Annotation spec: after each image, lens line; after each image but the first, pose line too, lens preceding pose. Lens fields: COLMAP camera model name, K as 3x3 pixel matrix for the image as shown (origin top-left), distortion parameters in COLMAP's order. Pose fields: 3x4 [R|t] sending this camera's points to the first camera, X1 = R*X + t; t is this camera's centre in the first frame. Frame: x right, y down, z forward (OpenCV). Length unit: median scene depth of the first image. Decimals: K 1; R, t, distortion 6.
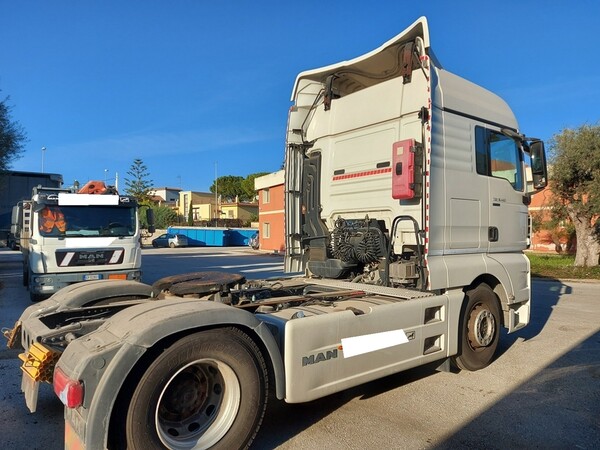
lens RADIAL K [[432.4, 0, 300.0], [0, 432.4, 225.0], [0, 0, 1]] dist [0.035431, -0.008612]
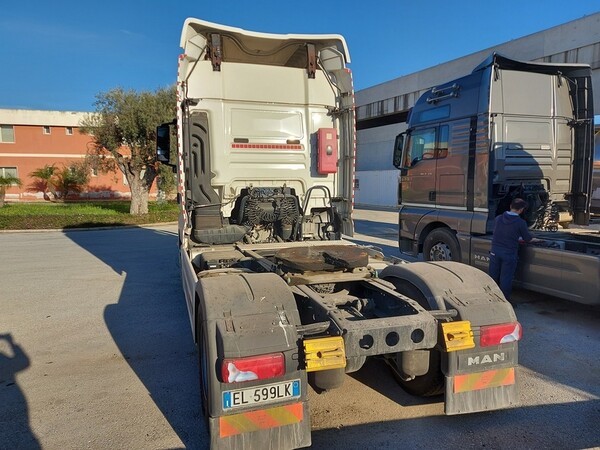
lens RADIAL K [[432.4, 0, 300.0], [0, 432.4, 225.0], [0, 0, 1]] dist [0.035431, -0.008612]
pose [[0.365195, -0.093636, 0.926210, -0.844485], [-0.023922, 0.993656, 0.109887, -0.038945], [-0.930624, -0.062287, 0.360638, 0.489912]]
